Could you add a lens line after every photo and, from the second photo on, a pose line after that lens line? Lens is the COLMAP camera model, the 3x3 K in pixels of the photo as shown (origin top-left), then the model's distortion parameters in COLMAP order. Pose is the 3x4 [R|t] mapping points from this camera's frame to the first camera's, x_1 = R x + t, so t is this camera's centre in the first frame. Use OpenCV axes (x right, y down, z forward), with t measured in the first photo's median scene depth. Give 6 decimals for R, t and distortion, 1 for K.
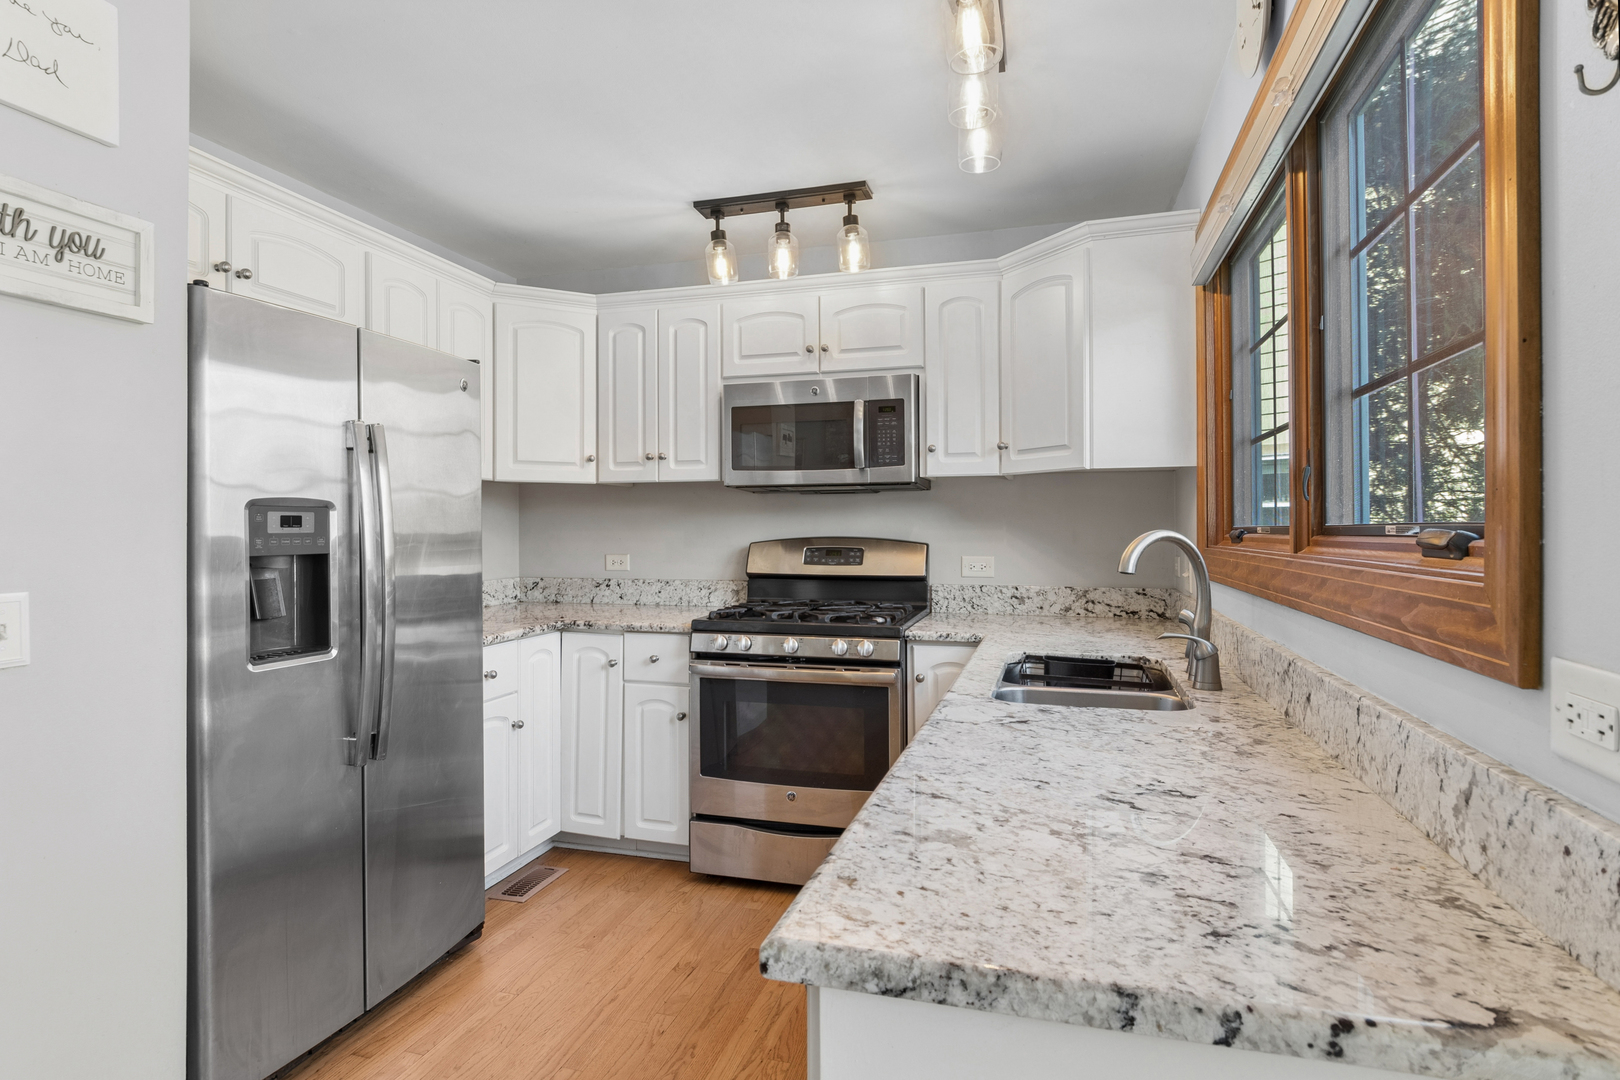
lens RADIAL K [[874.3, 0, 809.5], [0, 874.3, 538.7], [0, 0, 1]] dist [0.001477, -0.000167]
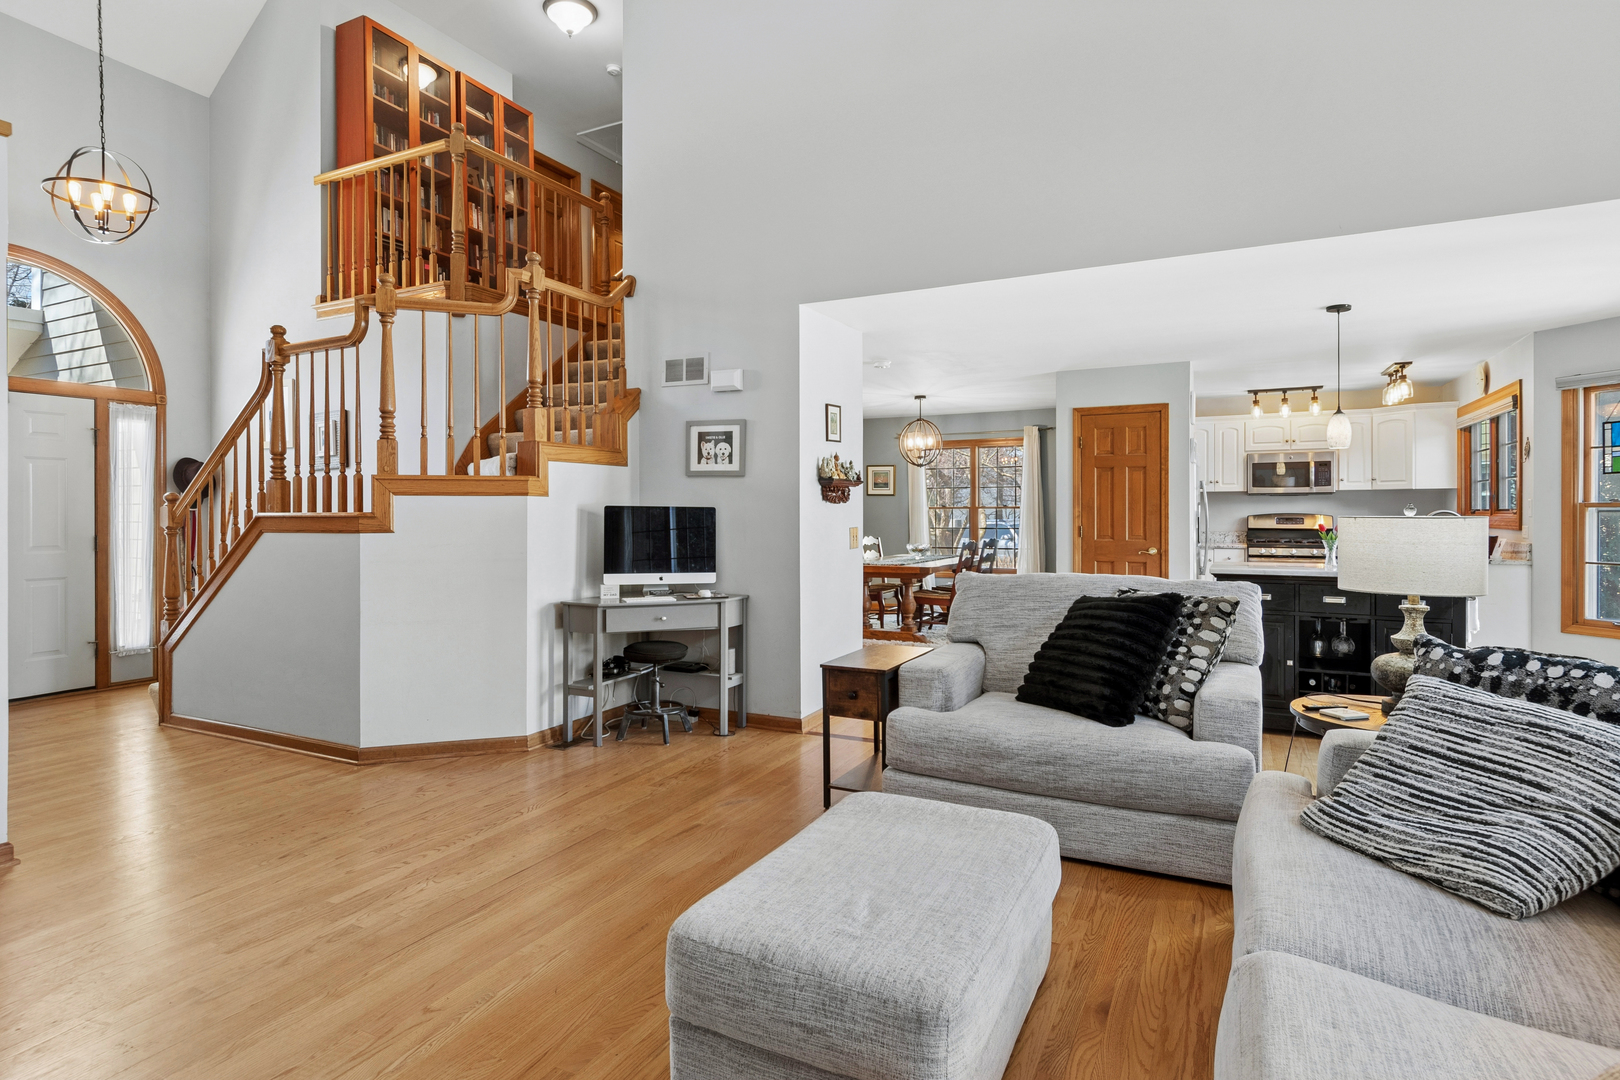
lens RADIAL K [[874.3, 0, 807.0], [0, 874.3, 525.5], [0, 0, 1]] dist [0.001477, -0.000167]
pose [[0.986302, -0.000558, -0.164947, -1.020318], [0.001626, 0.999979, 0.006342, 0.016869], [0.164940, -0.006523, 0.986282, -1.882608]]
